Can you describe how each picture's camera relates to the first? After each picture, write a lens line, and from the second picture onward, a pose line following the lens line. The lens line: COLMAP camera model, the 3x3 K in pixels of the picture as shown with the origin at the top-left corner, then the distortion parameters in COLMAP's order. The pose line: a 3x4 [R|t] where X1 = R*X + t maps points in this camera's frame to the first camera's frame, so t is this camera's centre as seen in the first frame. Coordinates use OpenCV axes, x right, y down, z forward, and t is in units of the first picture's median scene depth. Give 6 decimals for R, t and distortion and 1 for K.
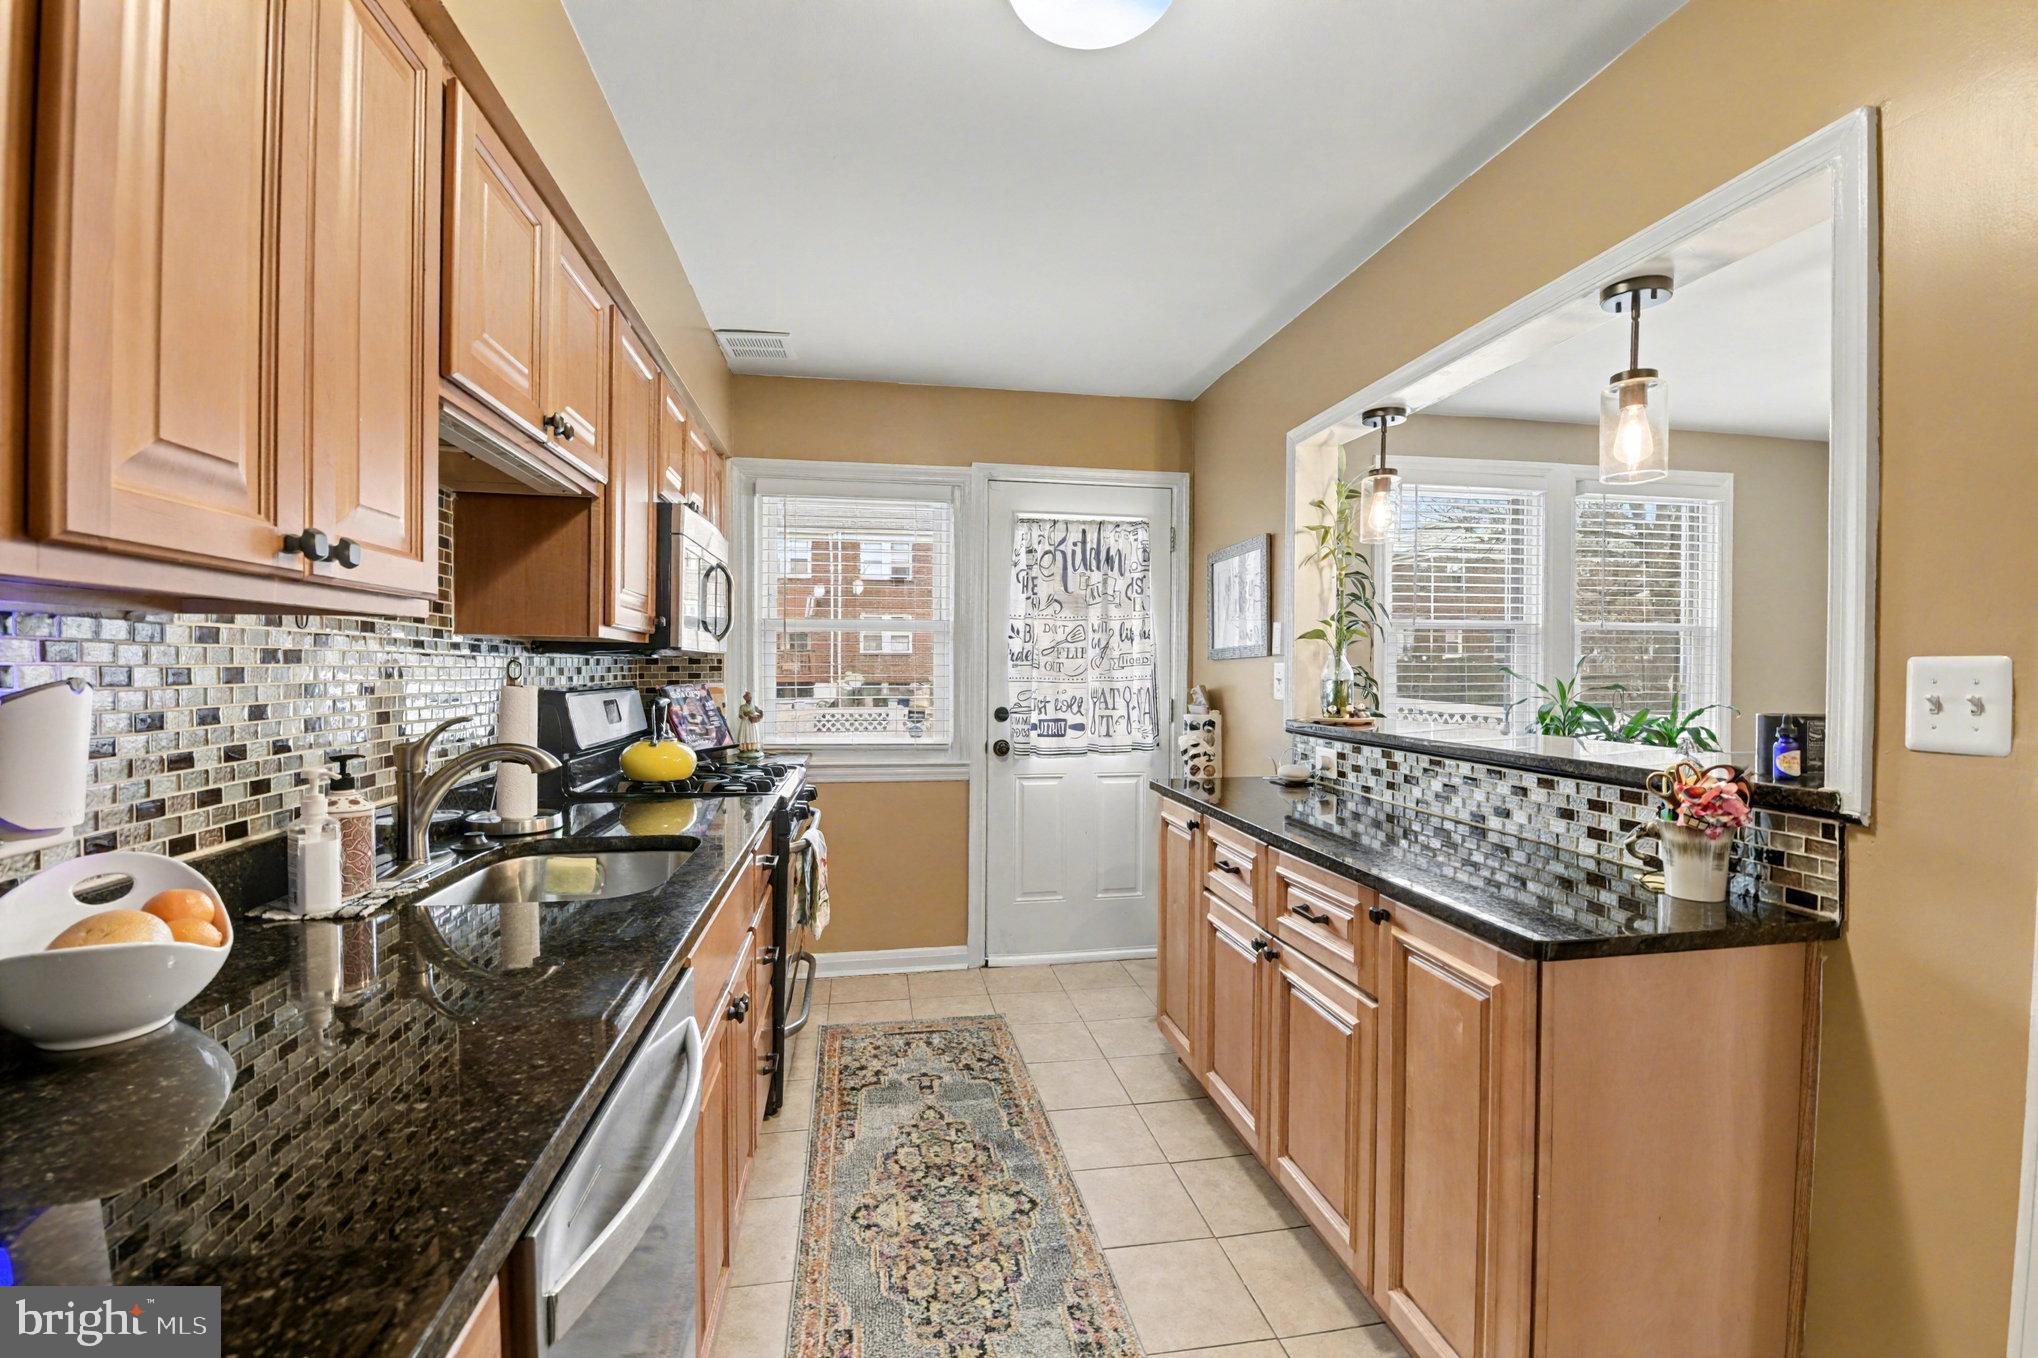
lens RADIAL K [[860.4, 0, 1020.1], [0, 860.4, 672.2], [0, 0, 1]] dist [-0.026499, -0.000685]
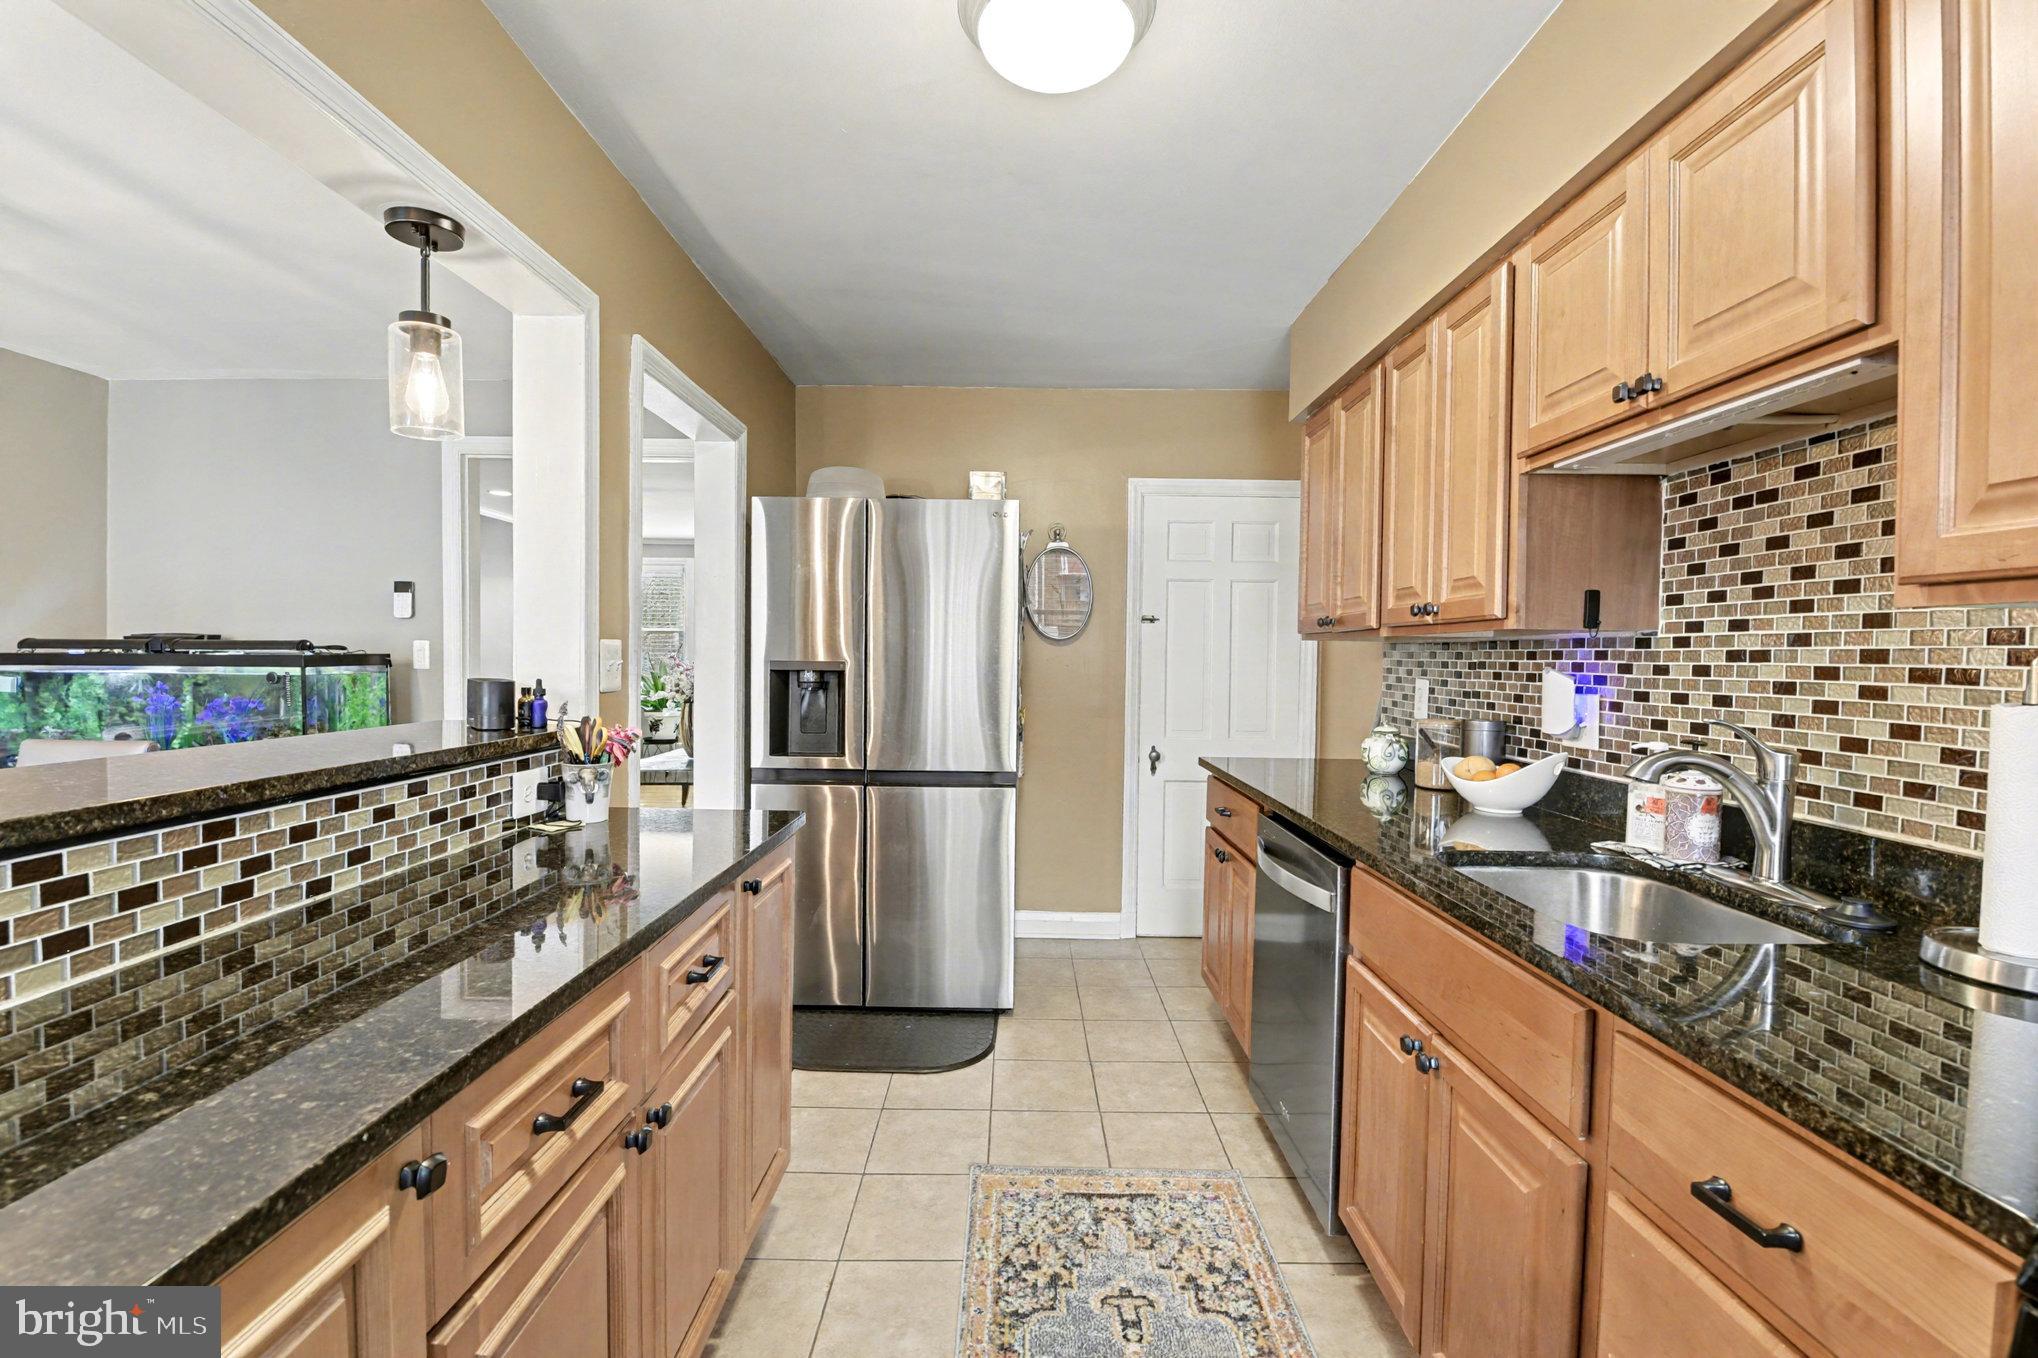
lens RADIAL K [[860.4, 0, 1019.6], [0, 860.4, 676.8], [0, 0, 1]] dist [-0.026499, -0.000685]
pose [[-0.987547, -0.027144, 0.154962, -0.008524], [-0.023247, 0.999368, 0.026910, 0.000287], [-0.155595, 0.022972, -0.987554, 0.833880]]
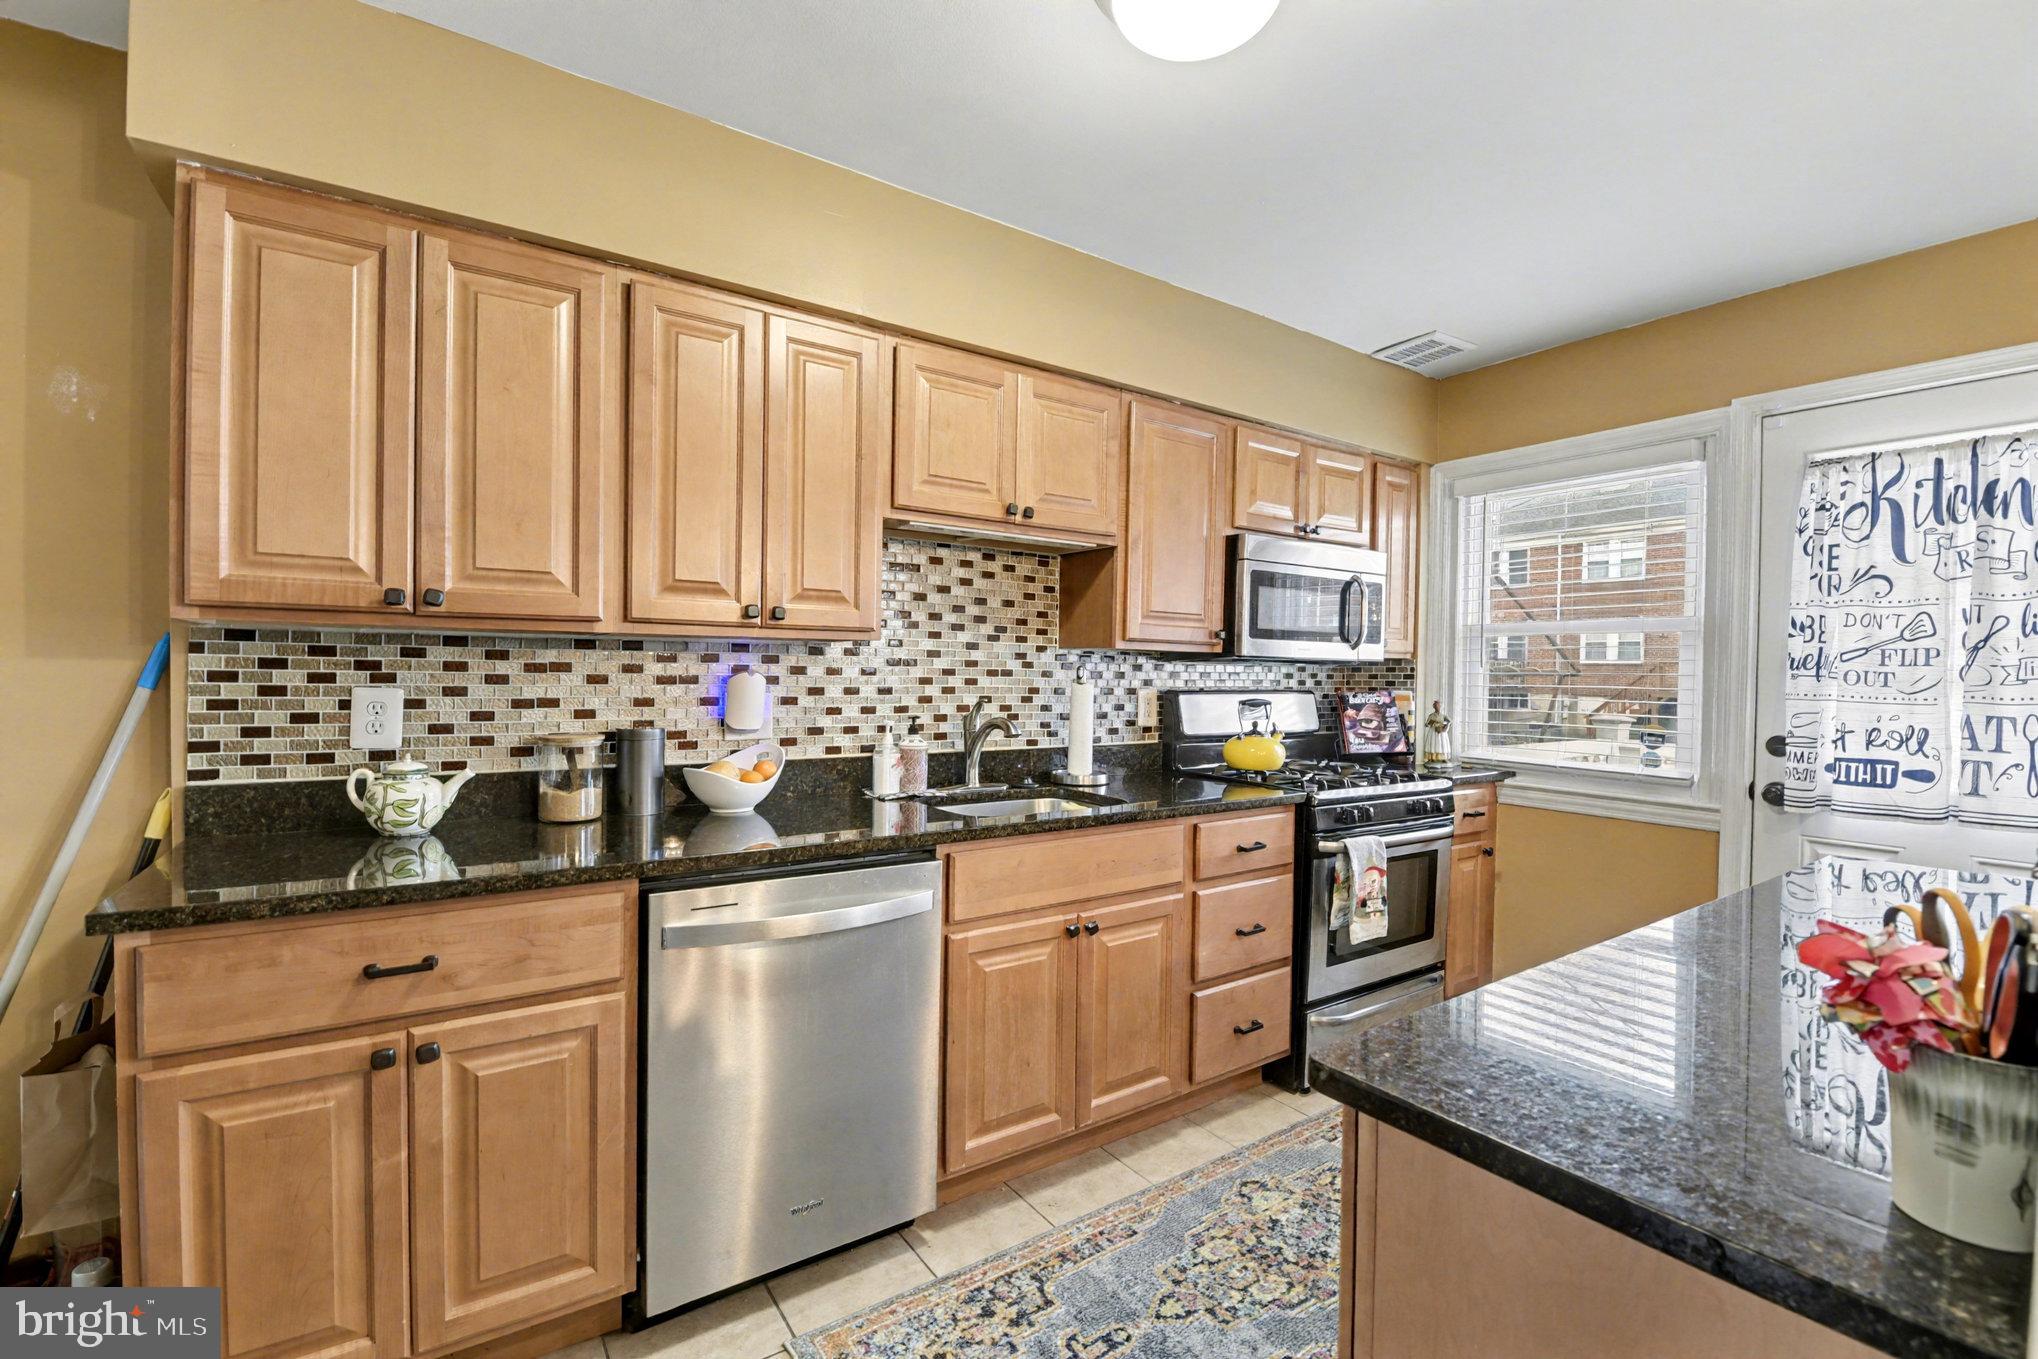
lens RADIAL K [[860.4, 0, 1016.6], [0, 860.4, 668.2], [0, 0, 1]] dist [-0.026499, -0.000685]
pose [[0.409598, 0.000442, -0.912266, 0.377519], [-0.017031, 0.999829, -0.007162, 0.001246], [0.912107, 0.018470, 0.409536, 0.161389]]
